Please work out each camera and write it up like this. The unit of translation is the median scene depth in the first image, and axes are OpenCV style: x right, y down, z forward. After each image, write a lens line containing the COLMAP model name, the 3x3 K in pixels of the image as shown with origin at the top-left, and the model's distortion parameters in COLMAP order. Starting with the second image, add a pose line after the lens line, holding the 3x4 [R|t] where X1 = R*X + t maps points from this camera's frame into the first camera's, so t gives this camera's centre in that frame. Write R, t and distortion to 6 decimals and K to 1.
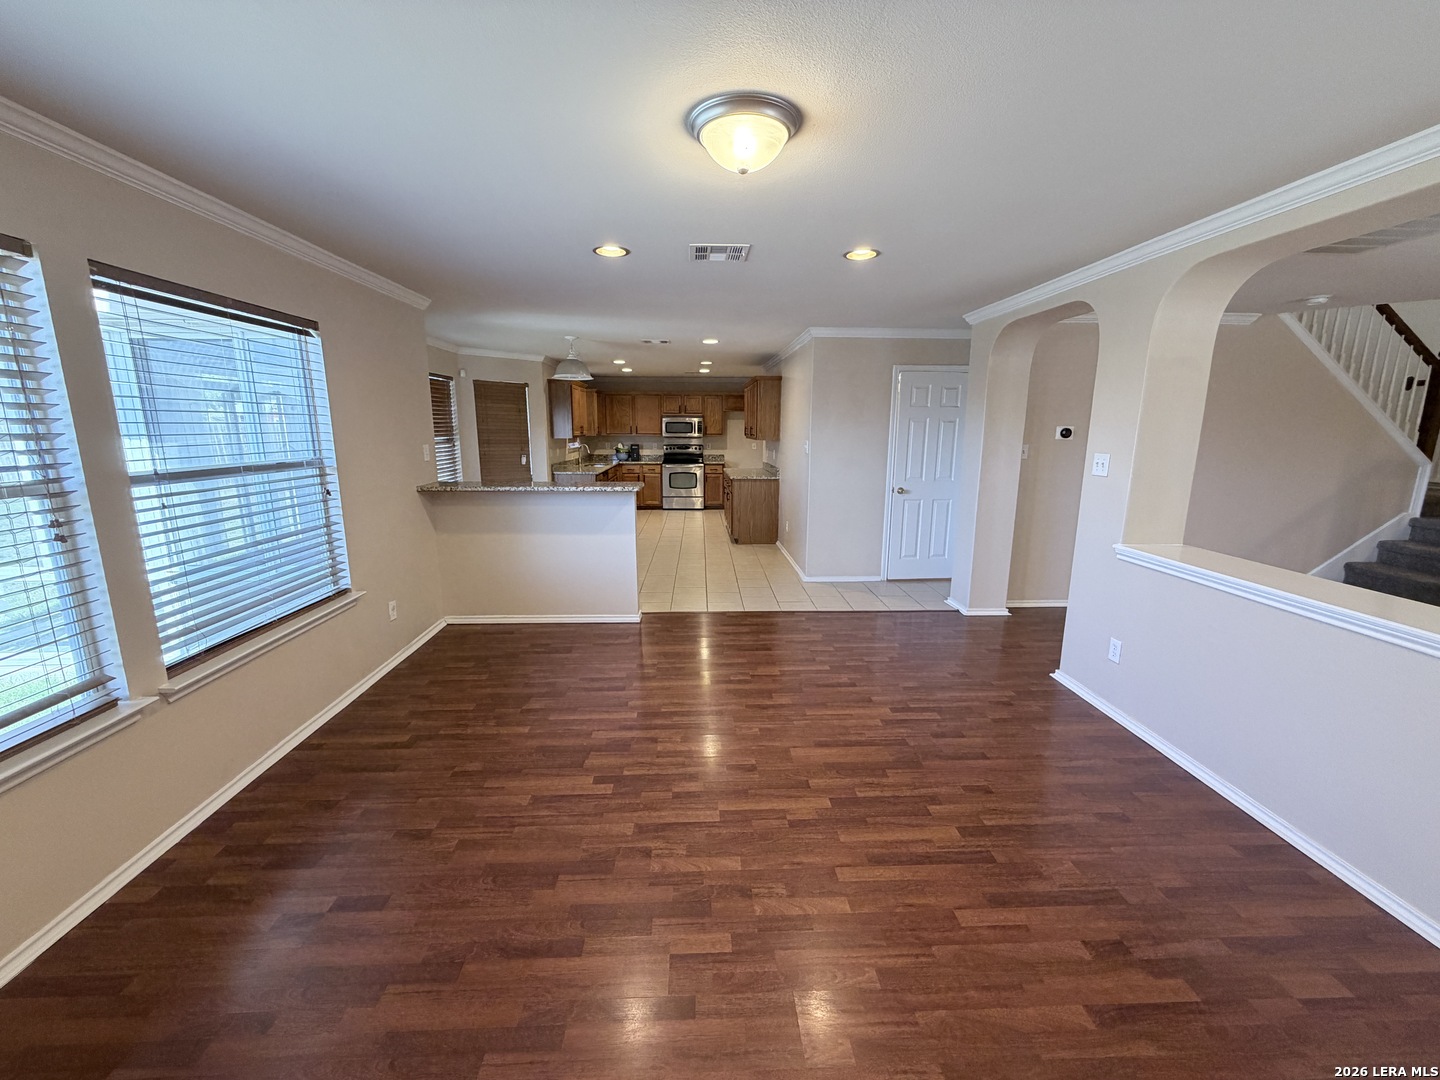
lens RADIAL K [[575.6, 0, 715.0], [0, 575.6, 540.9], [0, 0, 1]] dist [0.000779, 0.000443]
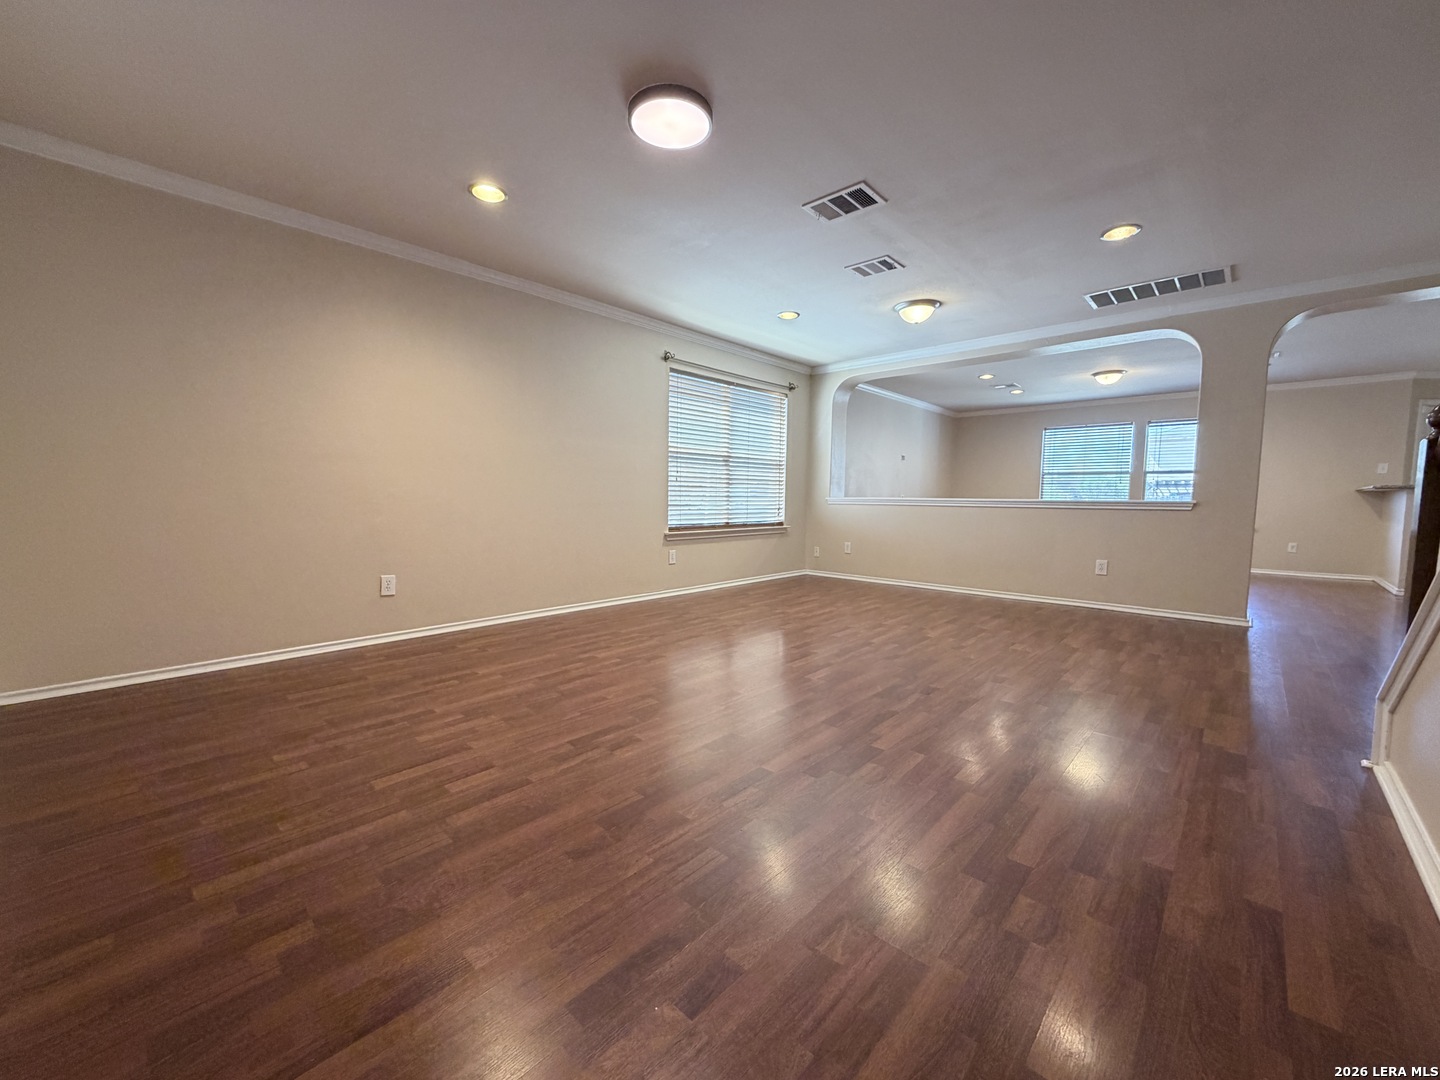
lens RADIAL K [[569.7, 0, 723.3], [0, 569.7, 541.7], [0, 0, 1]] dist [-0.001681, -0.000018]
pose [[-0.708099, 0.044216, -0.704727, 1.626461], [-0.150865, 0.965518, 0.212166, -0.012394], [0.689808, 0.256553, -0.677012, 0.723758]]
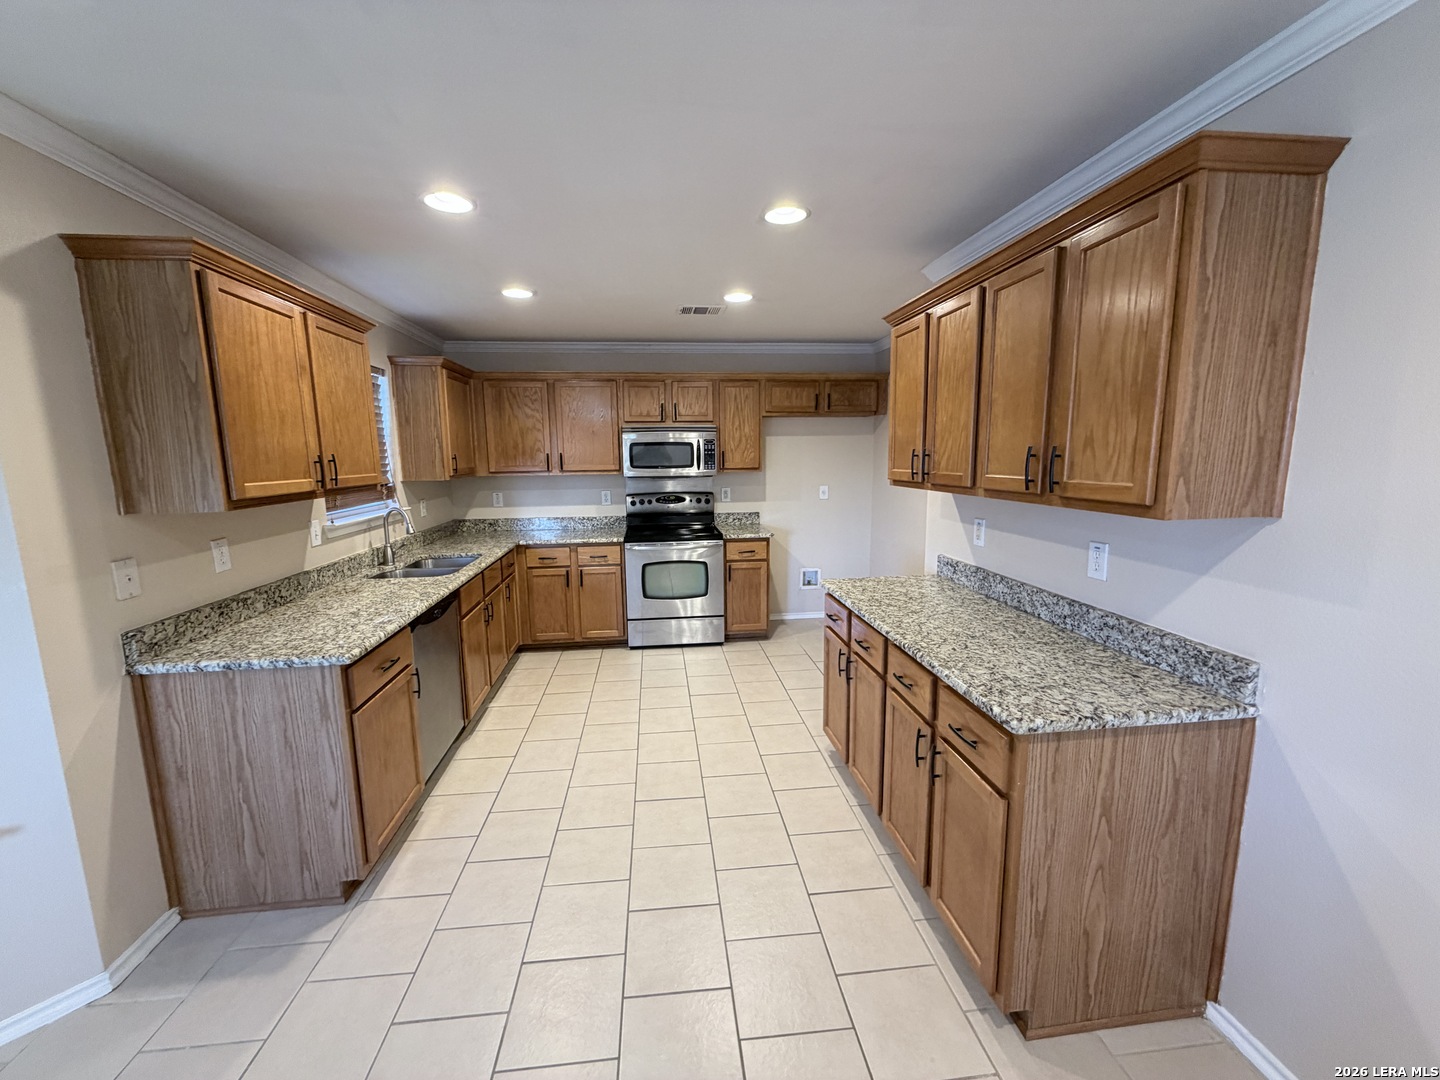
lens RADIAL K [[575.6, 0, 715.0], [0, 575.6, 540.9], [0, 0, 1]] dist [0.000779, 0.000443]
pose [[0.997178, -0.026700, 0.070171, -0.116068], [0.029697, 0.998675, -0.042031, -0.241685], [-0.068956, 0.043996, 0.996649, 1.218513]]
